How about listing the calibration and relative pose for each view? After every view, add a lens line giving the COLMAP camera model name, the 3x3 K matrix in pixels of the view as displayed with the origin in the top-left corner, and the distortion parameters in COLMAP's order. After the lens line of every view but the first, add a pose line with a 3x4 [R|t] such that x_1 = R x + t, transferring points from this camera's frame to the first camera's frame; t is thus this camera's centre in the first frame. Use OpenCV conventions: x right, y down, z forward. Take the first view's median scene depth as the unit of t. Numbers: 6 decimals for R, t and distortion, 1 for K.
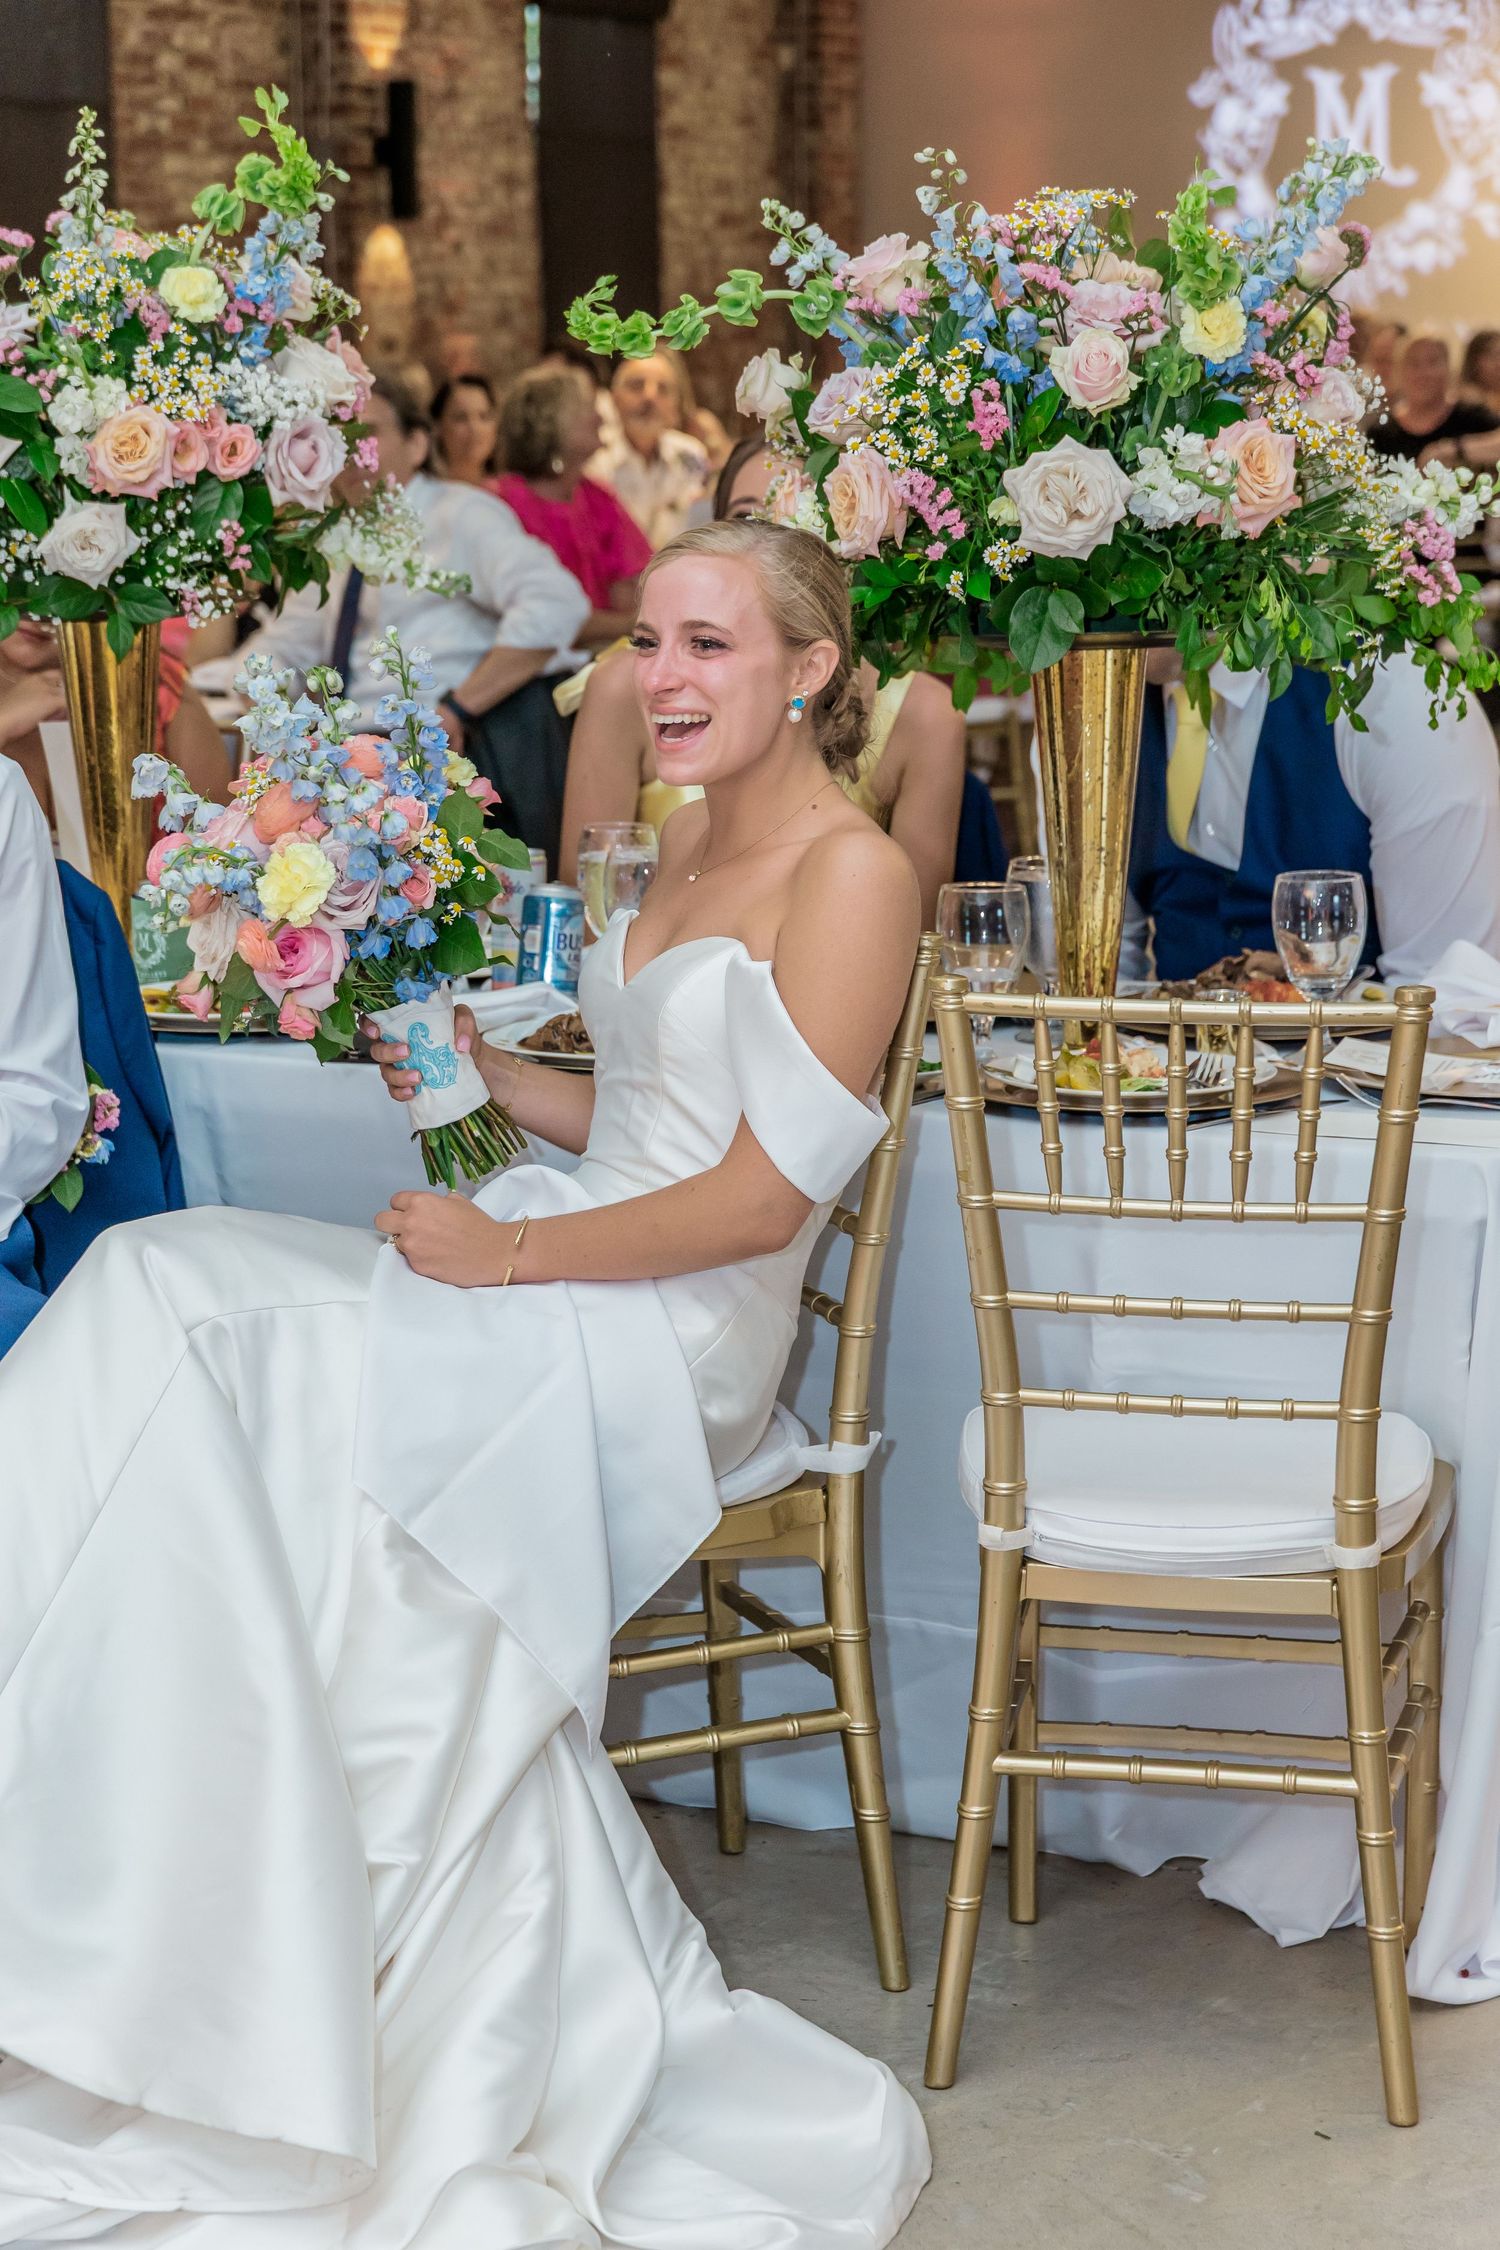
lens RADIAL K [[4270.5, 0, 730.4], [0, 4270.5, 1185.9], [0, 0, 1]] dist [0.007900, 0.000000]
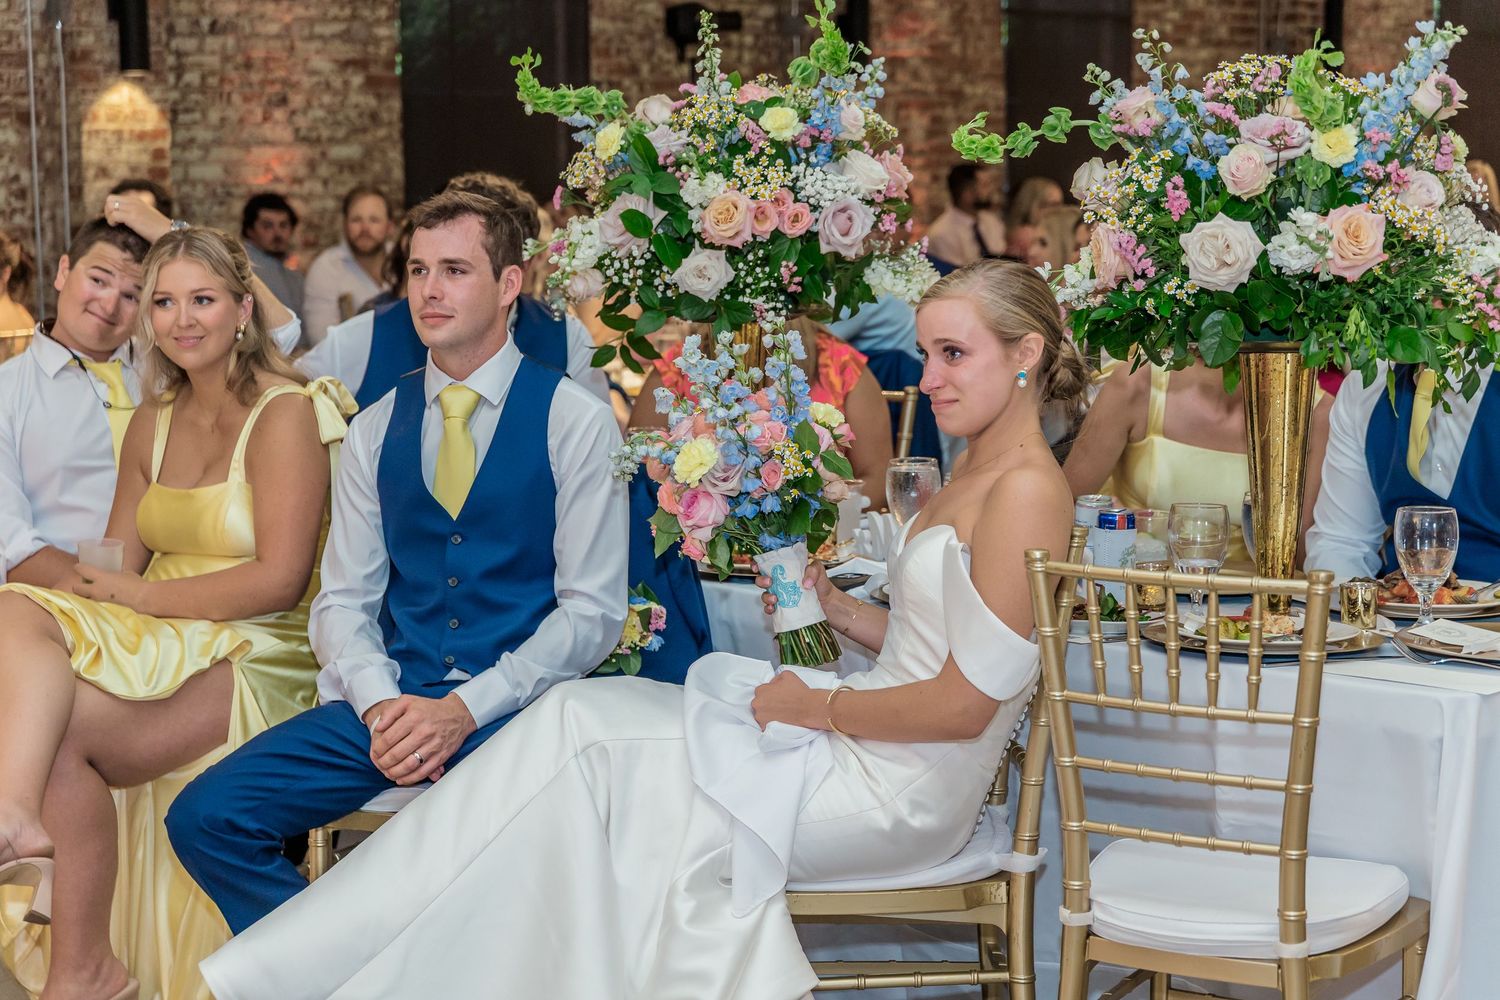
lens RADIAL K [[2847.0, 0, 718.1], [0, 2847.0, 516.9], [0, 0, 1]] dist [0.007900, 0.000000]
pose [[0.944913, 0.047137, -0.323910, 0.212031], [-0.071199, 0.995481, -0.062836, 0.009687], [0.319484, 0.082436, 0.943999, -0.016205]]
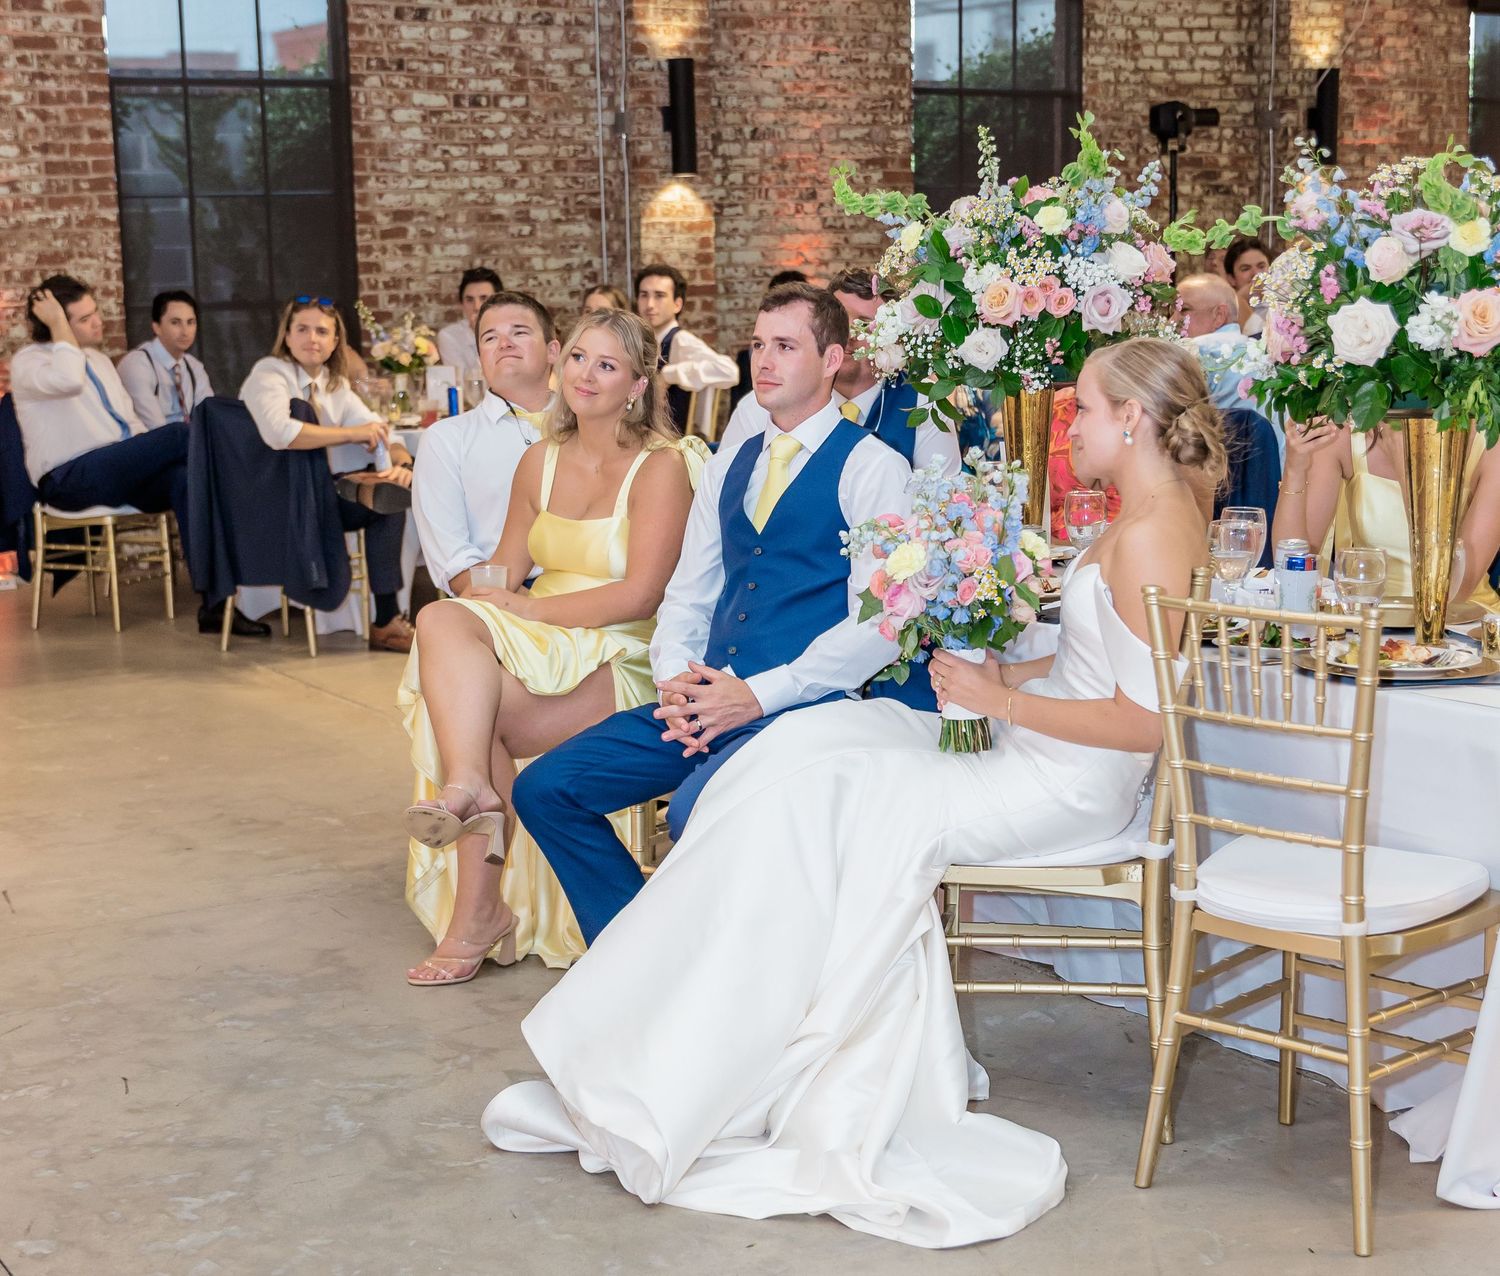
lens RADIAL K [[2428.9, 0, 726.3], [0, 2428.9, 701.2], [0, 0, 1]] dist [-0.001496, 0.000000]
pose [[0.846997, 0.093754, -0.523266, 0.345769], [-0.097636, 0.995016, 0.020238, -0.001829], [0.522555, 0.033948, 0.851929, 0.002397]]
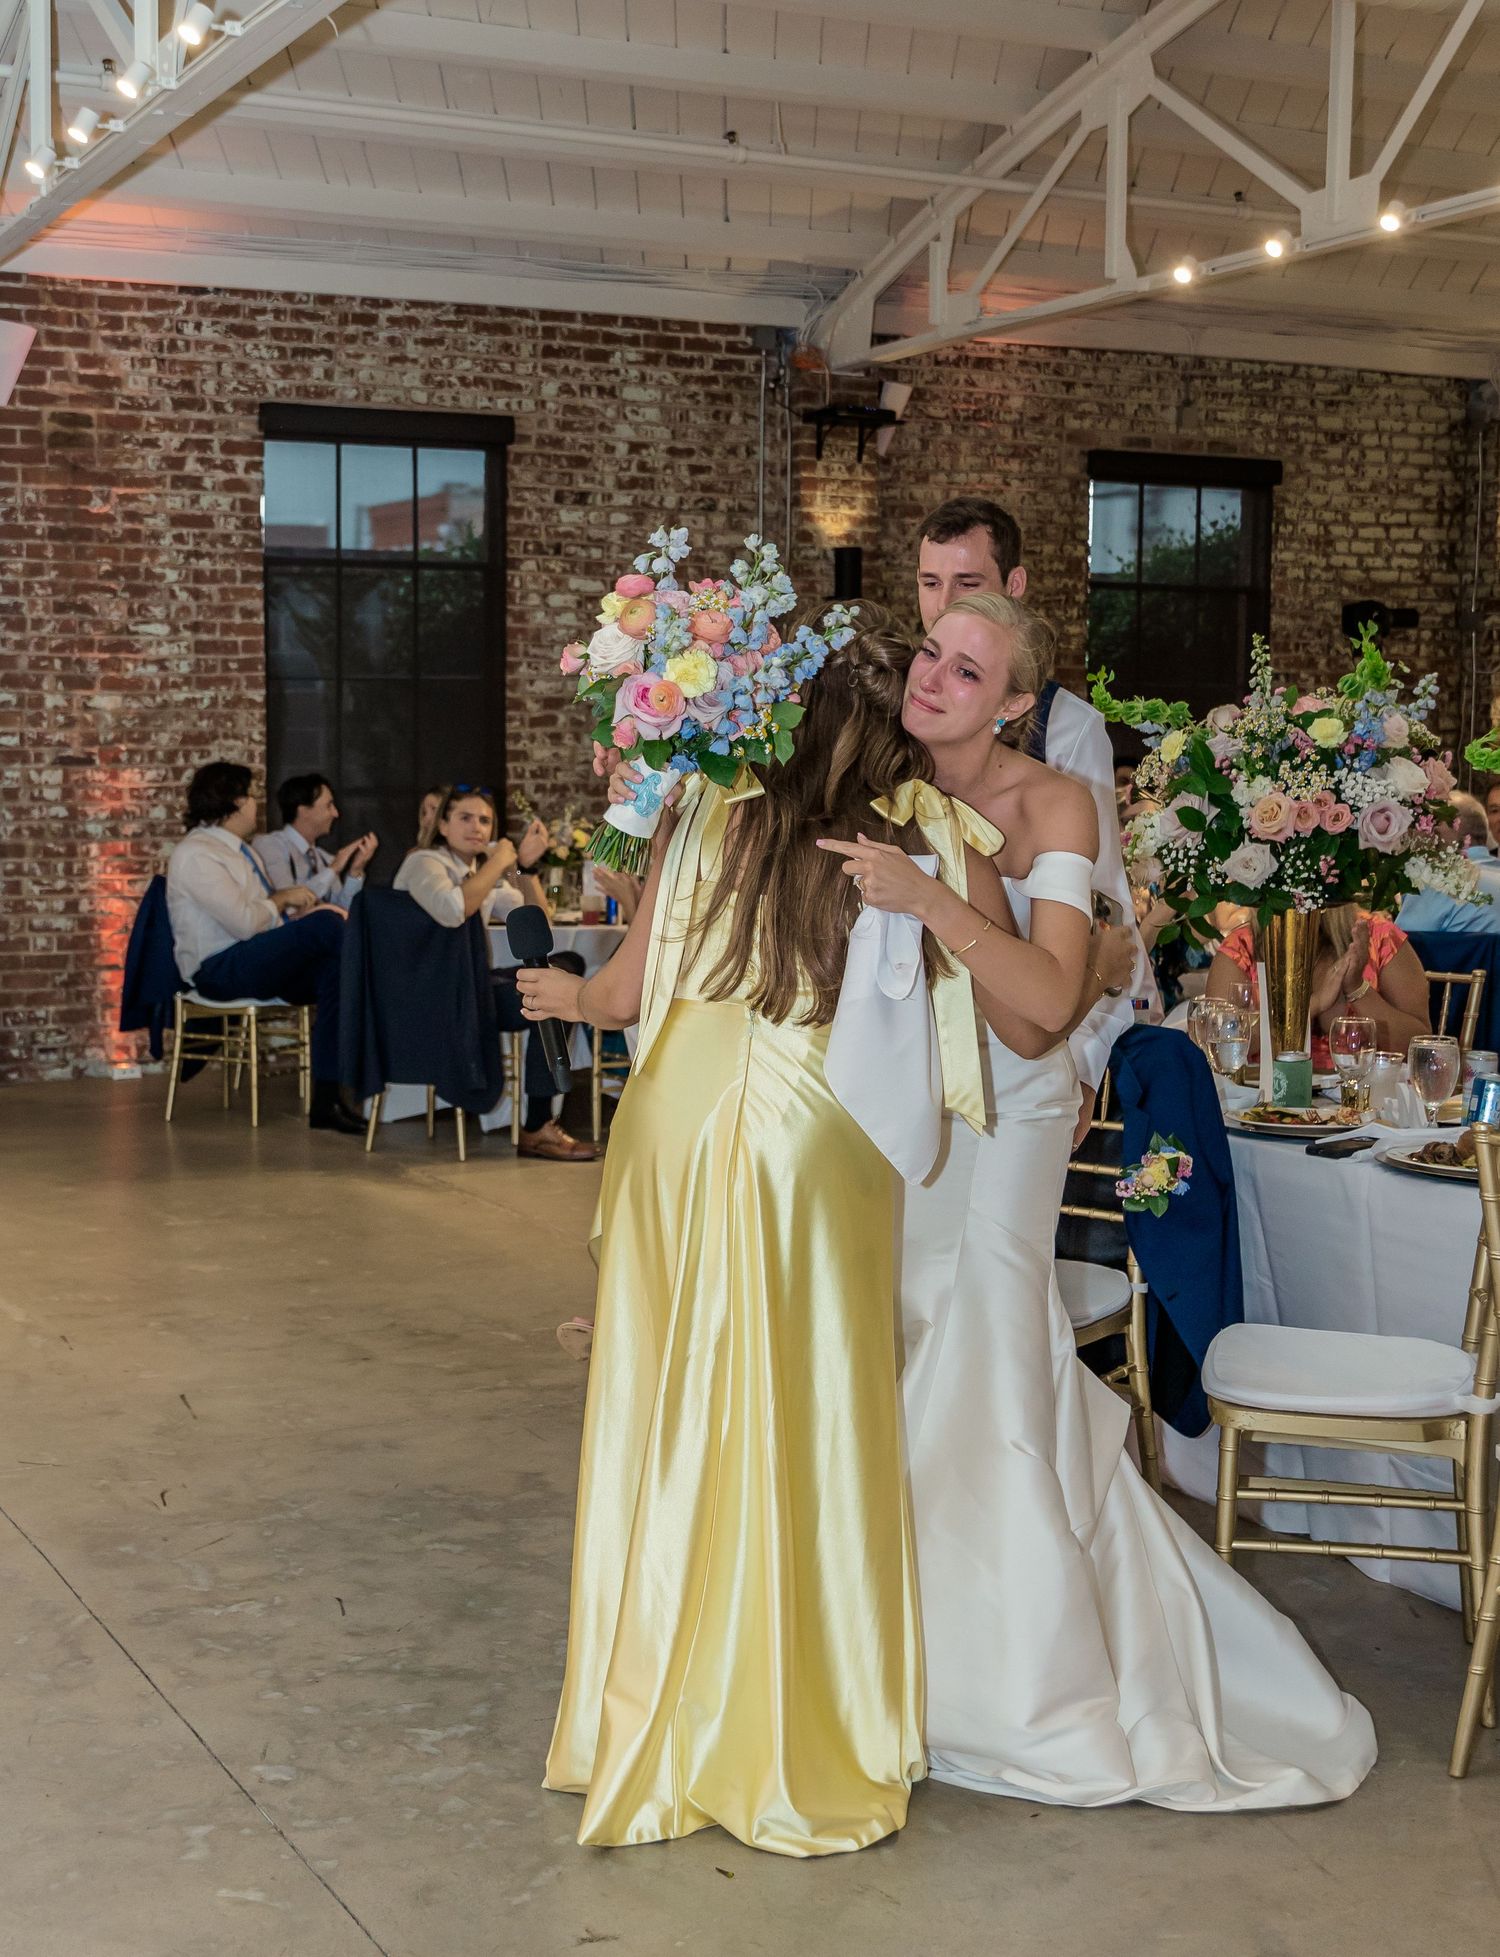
lens RADIAL K [[2618.9, 0, 587.5], [0, 2618.9, 961.2], [0, 0, 1]] dist [0.006180, 0.000000]
pose [[0.794553, 0.067925, -0.603384, 0.308803], [-0.135716, 0.988450, -0.067442, 0.005748], [0.591834, 0.135474, 0.794594, -0.062465]]
